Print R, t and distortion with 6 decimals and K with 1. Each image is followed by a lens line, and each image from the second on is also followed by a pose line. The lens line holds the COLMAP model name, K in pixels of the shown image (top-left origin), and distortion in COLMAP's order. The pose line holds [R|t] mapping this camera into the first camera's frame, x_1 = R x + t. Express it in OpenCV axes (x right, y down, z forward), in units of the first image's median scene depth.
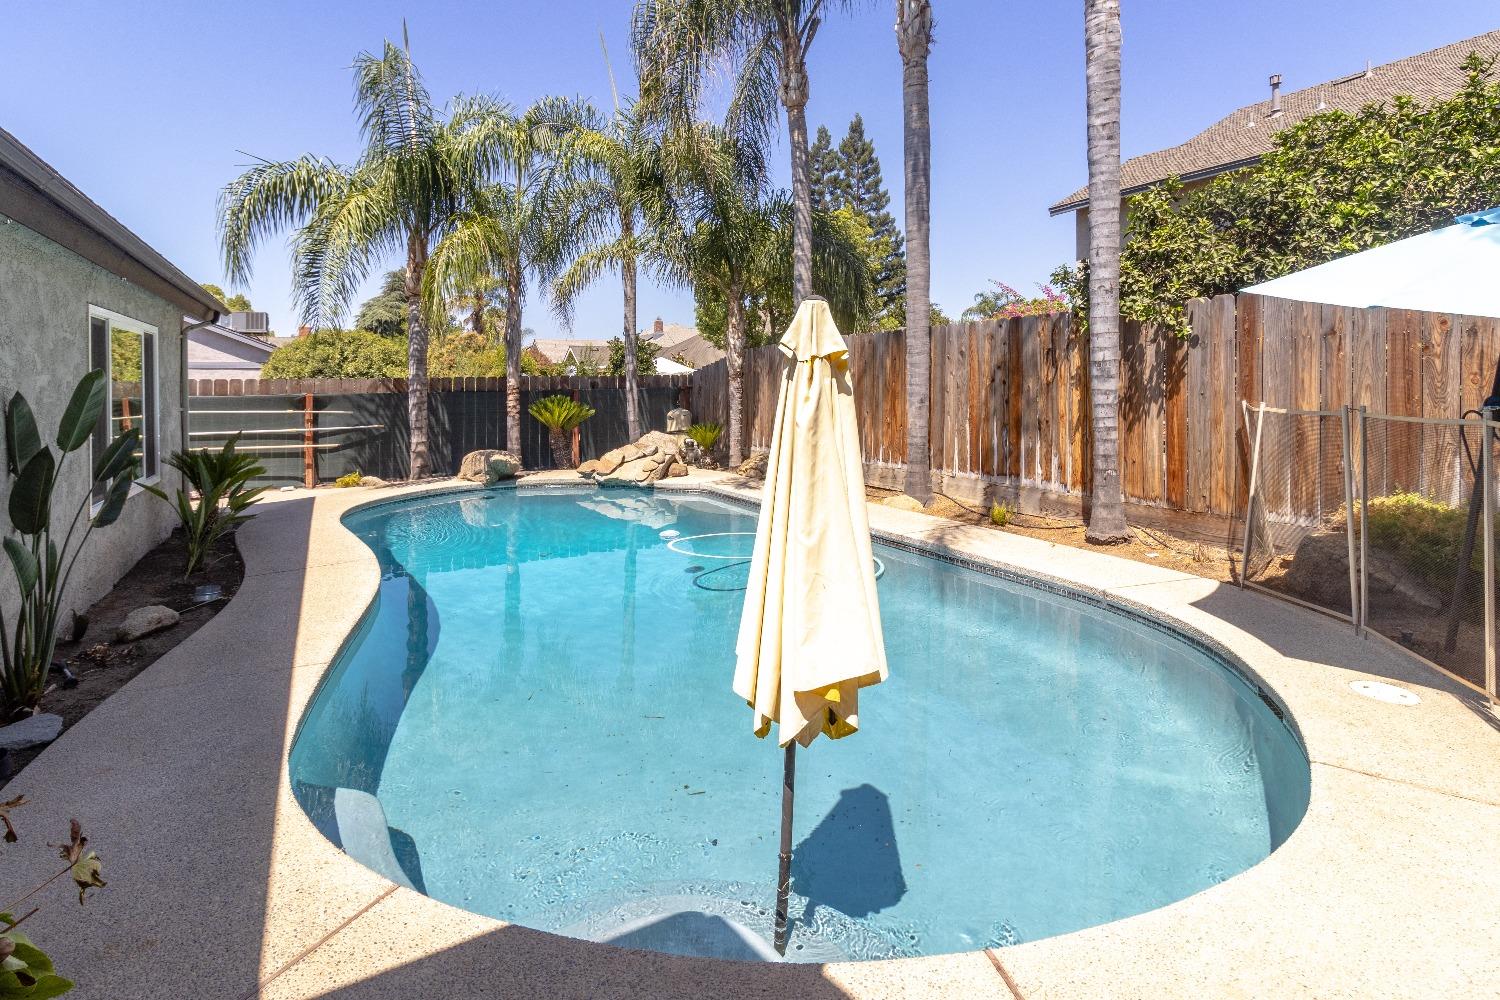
lens RADIAL K [[742.8, 0, 757.7], [0, 742.8, 383.2], [0, 0, 1]] dist [0.000854, 0.000085]
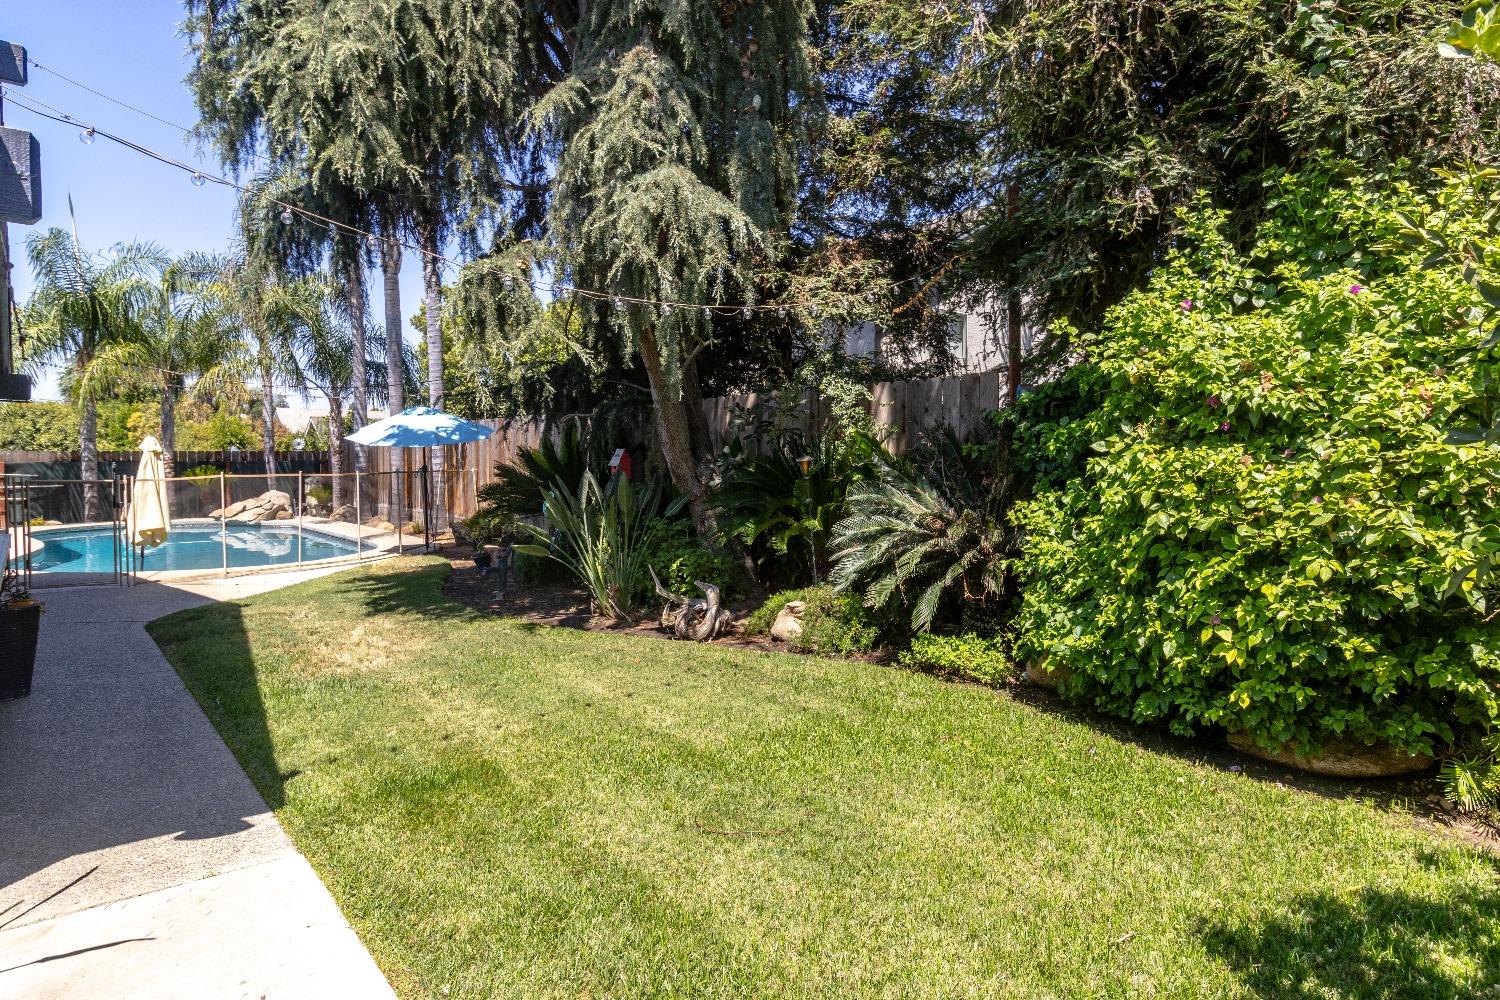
lens RADIAL K [[865.0, 0, 774.5], [0, 865.0, 507.3], [0, 0, 1]] dist [0.000701, 0.000796]
pose [[0.982982, 0.003095, 0.183676, 0.549594], [-0.013243, 0.998450, 0.054051, -0.006988], [-0.183224, -0.055564, 0.981500, -0.903196]]
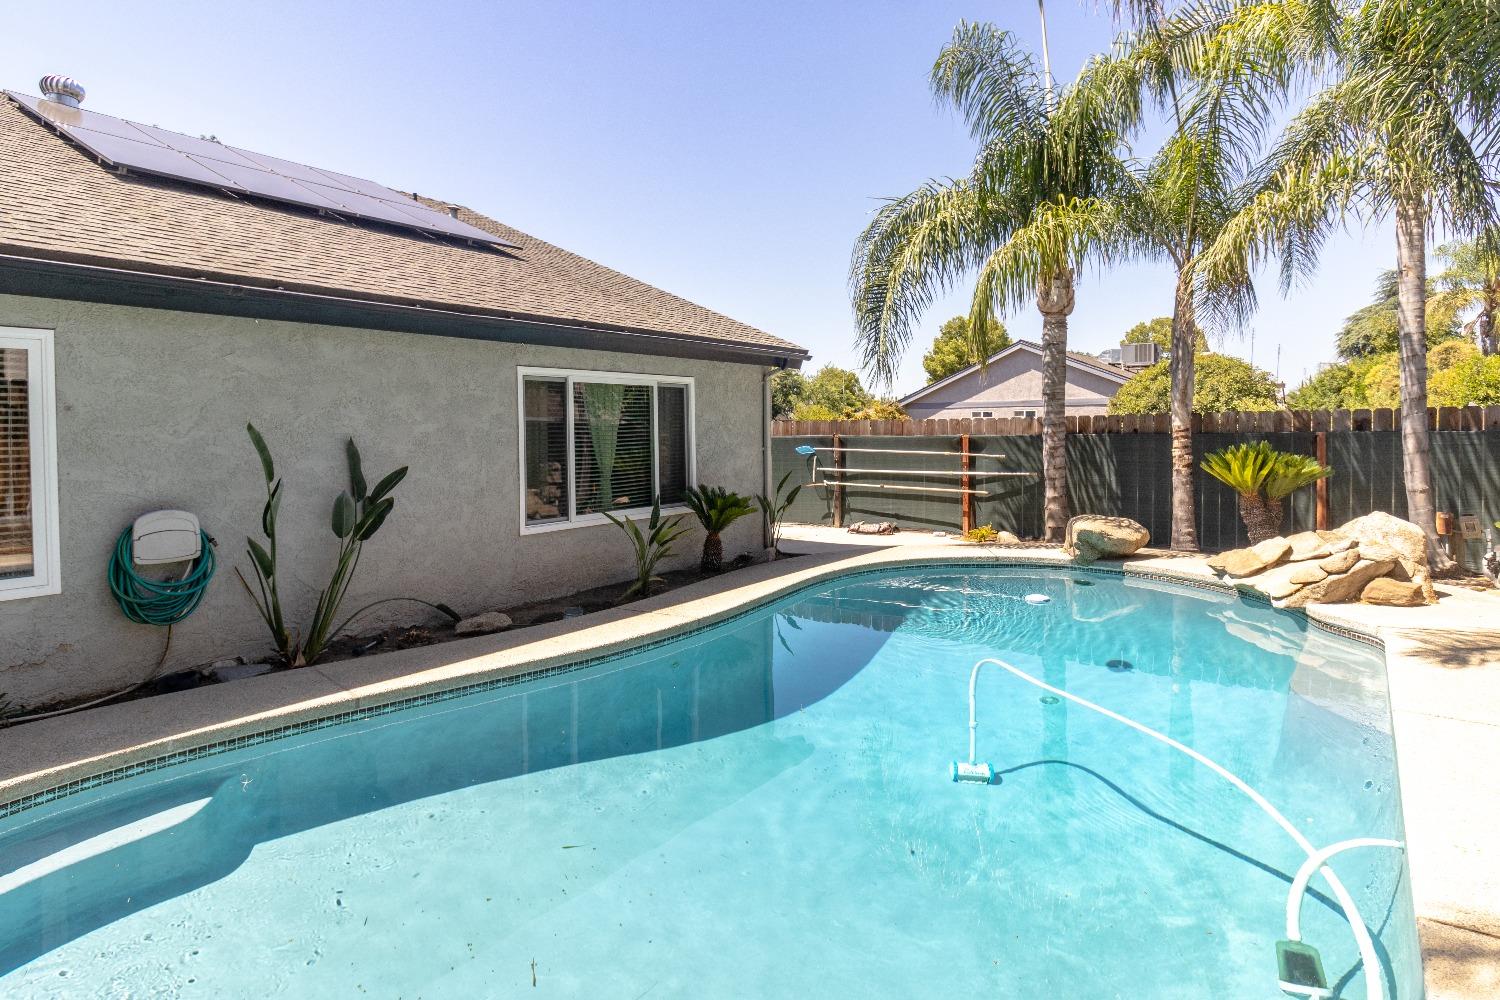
lens RADIAL K [[830.9, 0, 756.0], [0, 830.9, 432.8], [0, 0, 1]] dist [0.019668, -0.000323]
pose [[0.413130, 0.011669, -0.910597, 0.244932], [0.006112, 0.999860, 0.015586, -0.006530], [0.910652, -0.012004, 0.413000, 0.358569]]
